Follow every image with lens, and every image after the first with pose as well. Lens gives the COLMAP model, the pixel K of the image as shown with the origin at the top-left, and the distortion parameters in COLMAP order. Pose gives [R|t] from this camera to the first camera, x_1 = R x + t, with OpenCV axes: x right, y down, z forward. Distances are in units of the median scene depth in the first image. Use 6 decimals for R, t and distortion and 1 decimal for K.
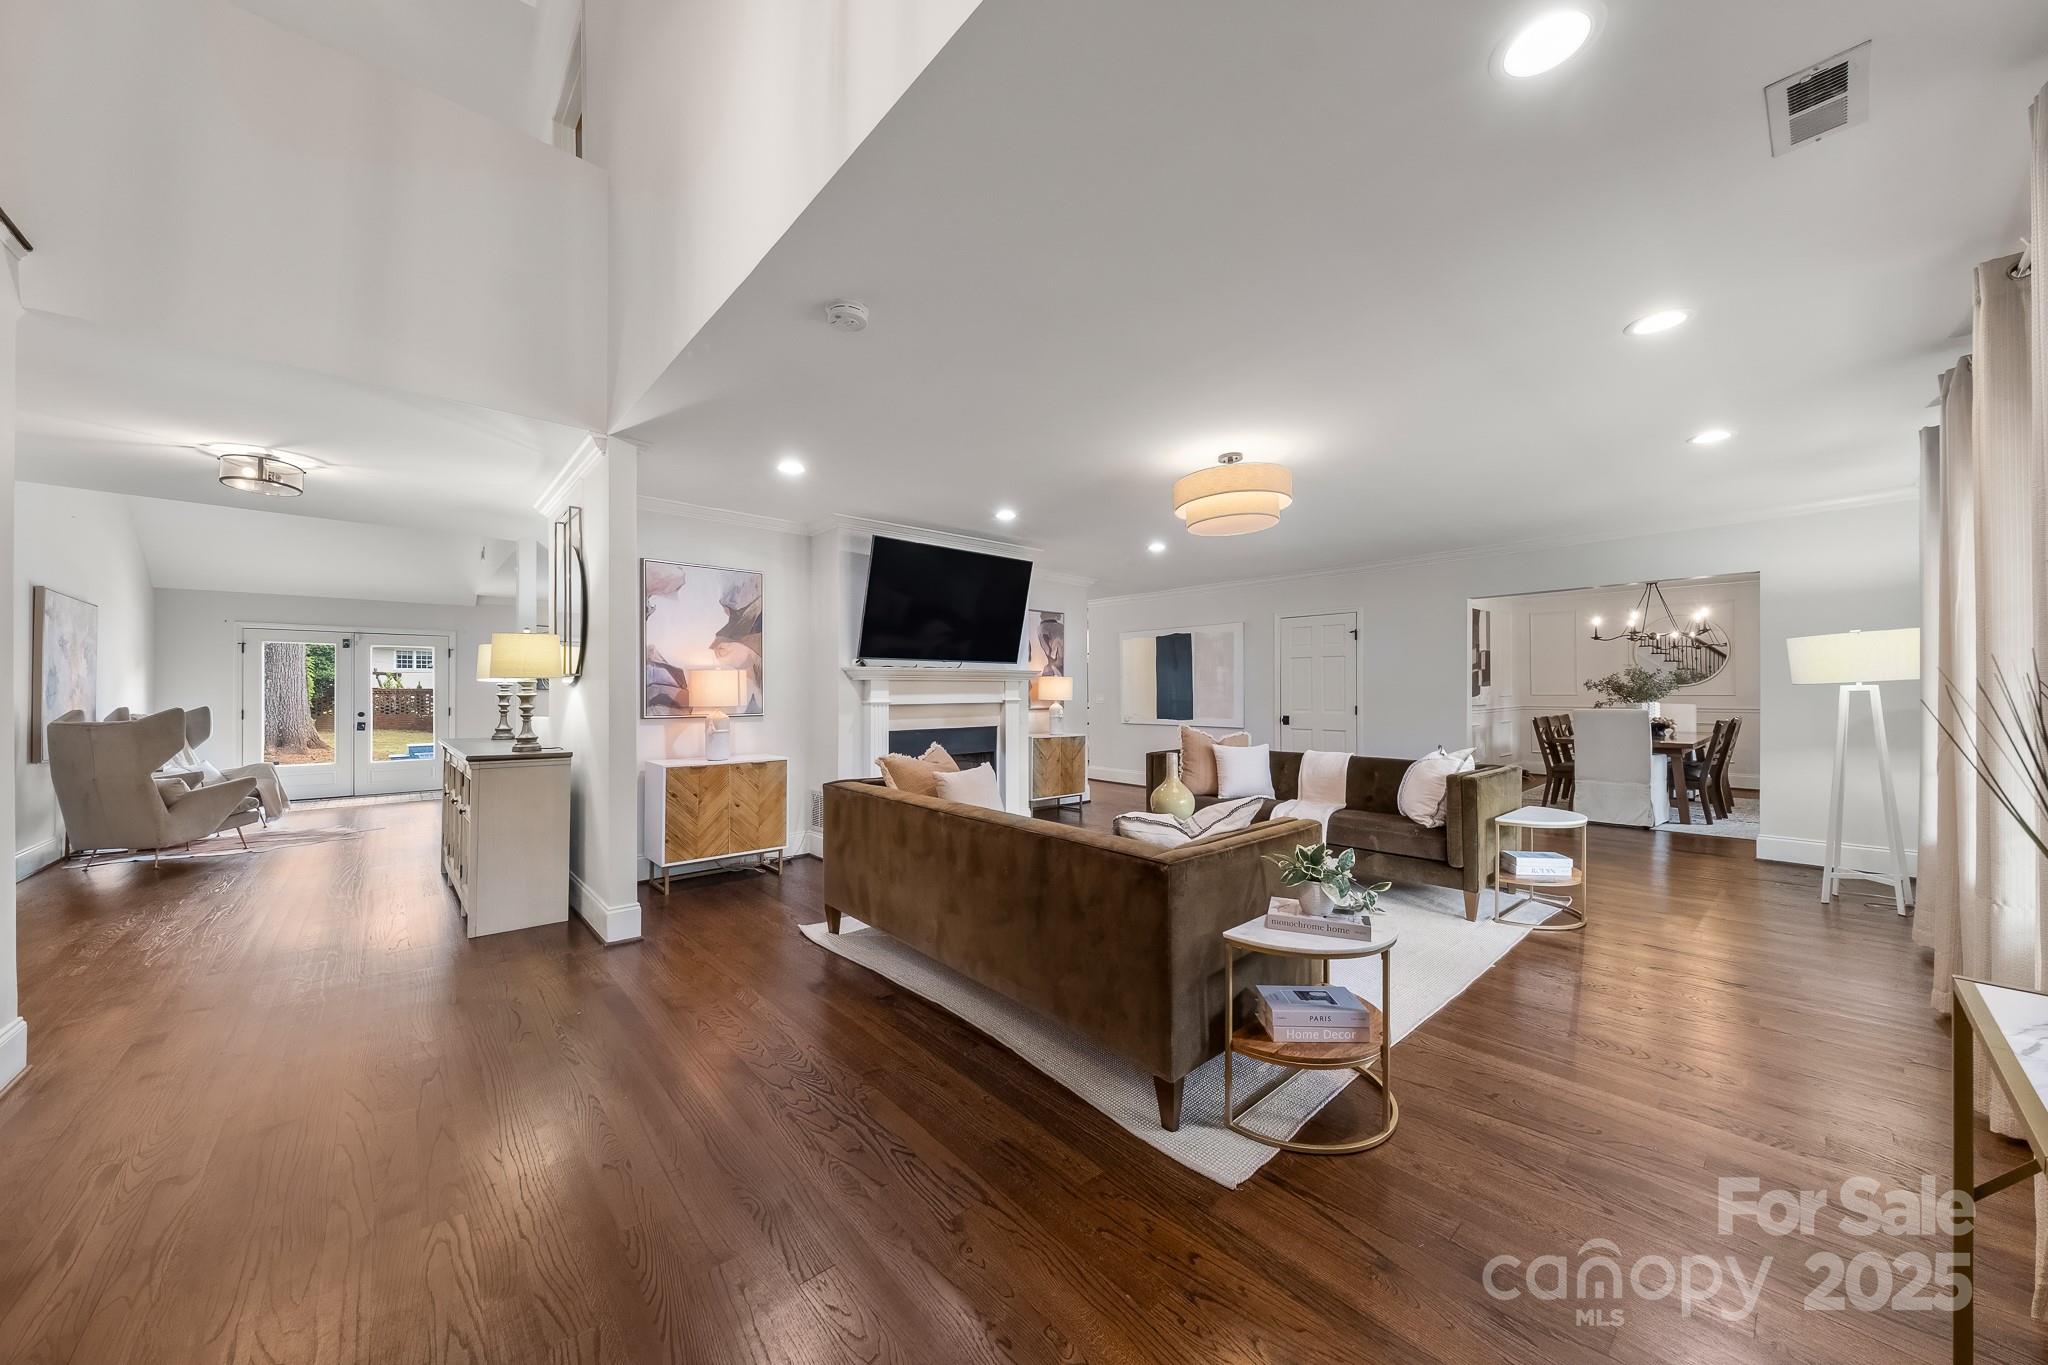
lens RADIAL K [[737.6, 0, 1016.9], [0, 737.6, 676.3], [0, 0, 1]] dist [0.006936, -0.000755]
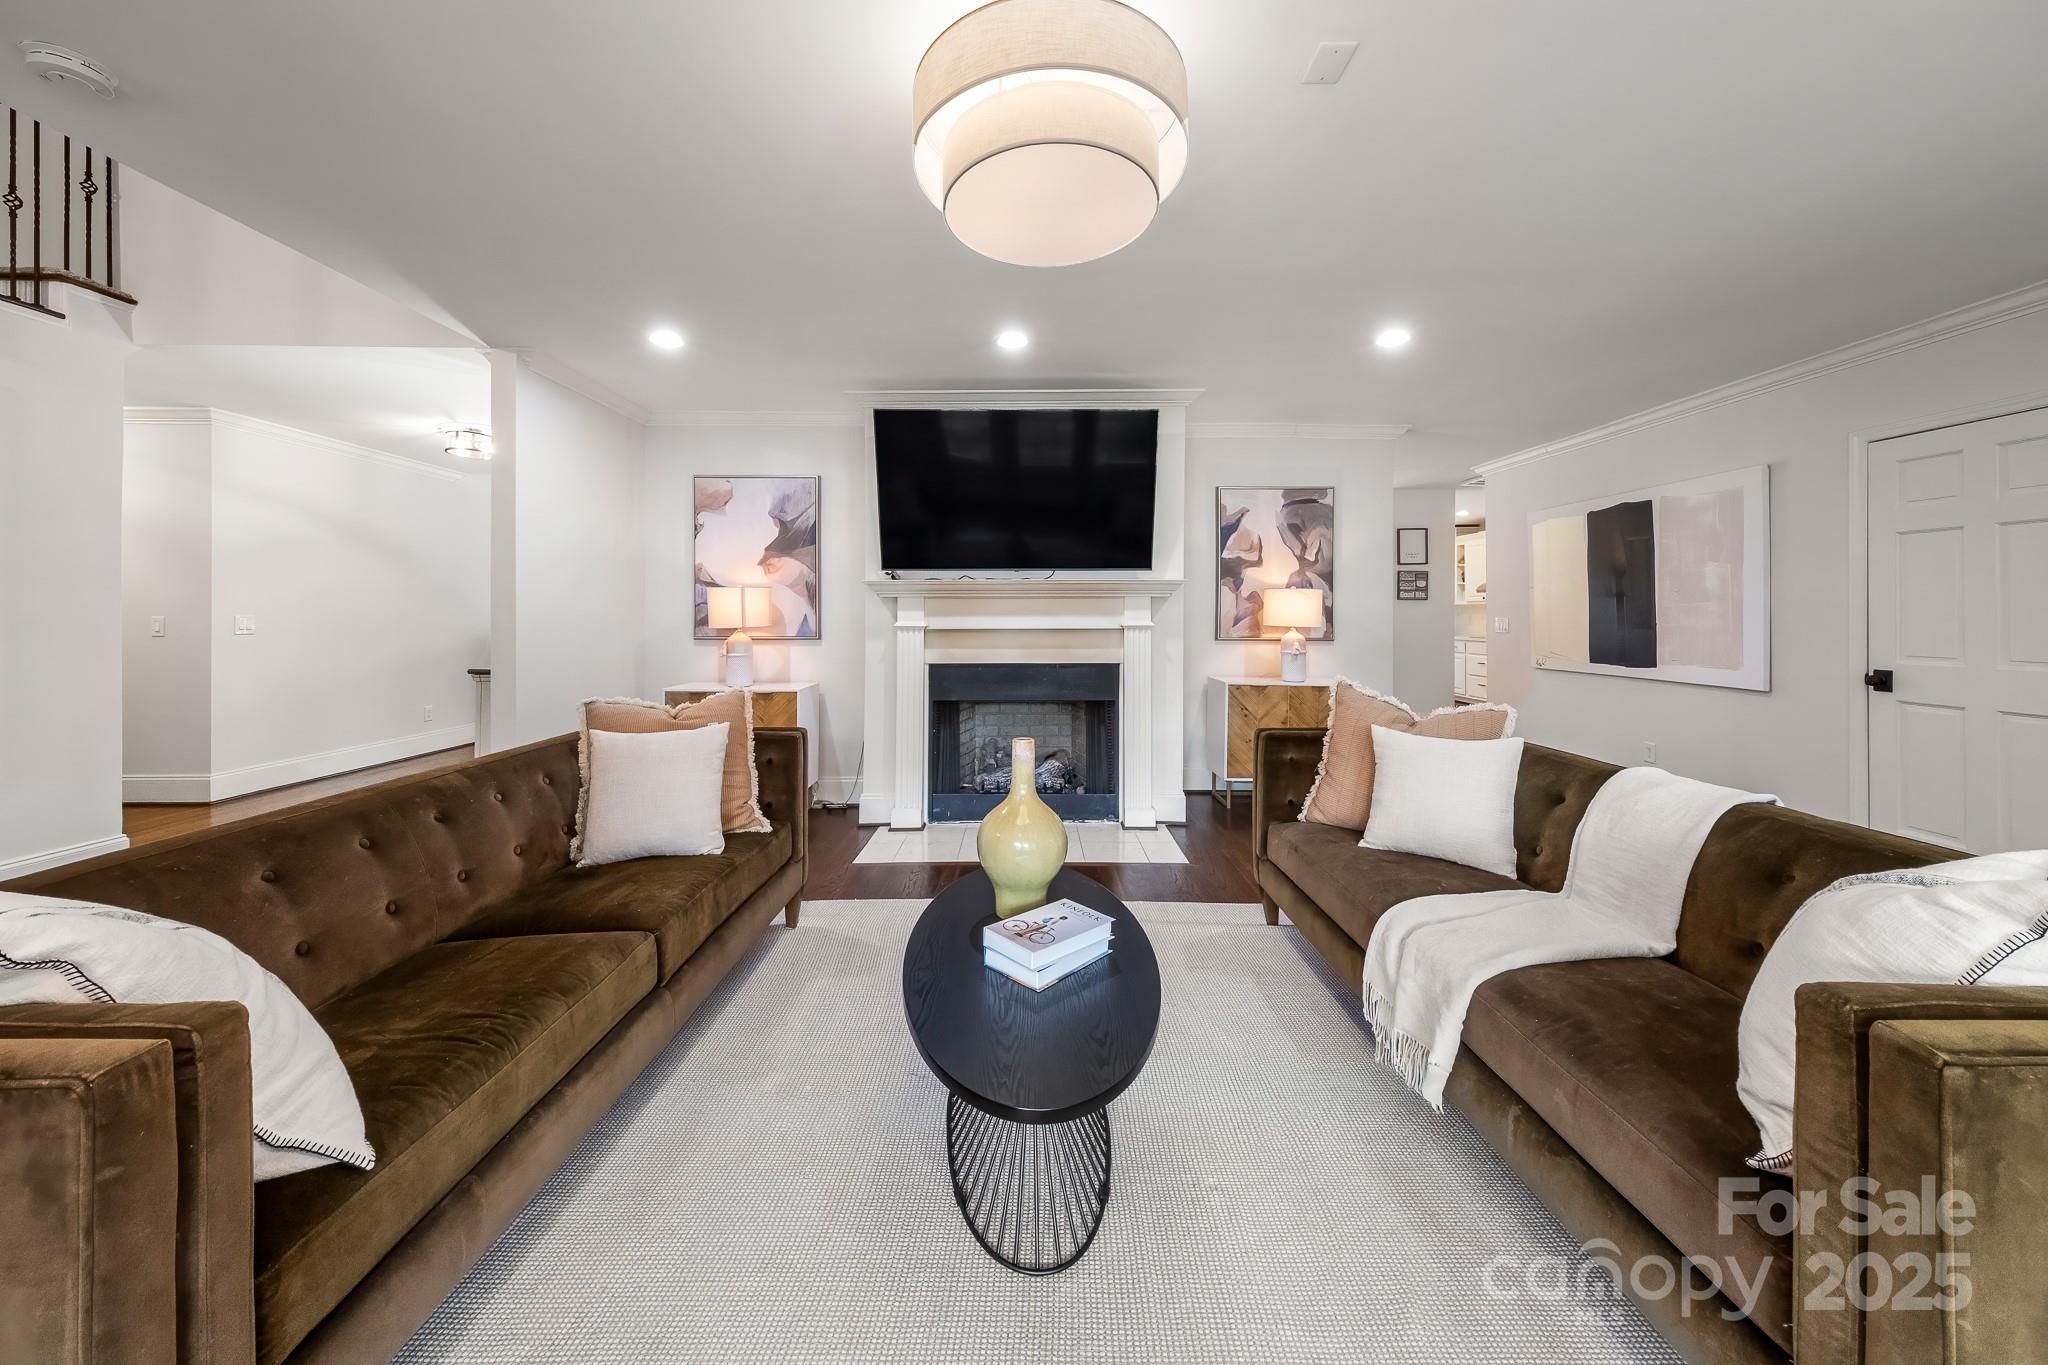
lens RADIAL K [[737.6, 0, 1014.1], [0, 737.6, 604.4], [0, 0, 1]] dist [0.006936, -0.000755]
pose [[0.727447, -0.007401, -0.686124, 0.393478], [0.012367, 0.999921, 0.002326, 0.011830], [0.686052, -0.010178, 0.727481, 0.474518]]
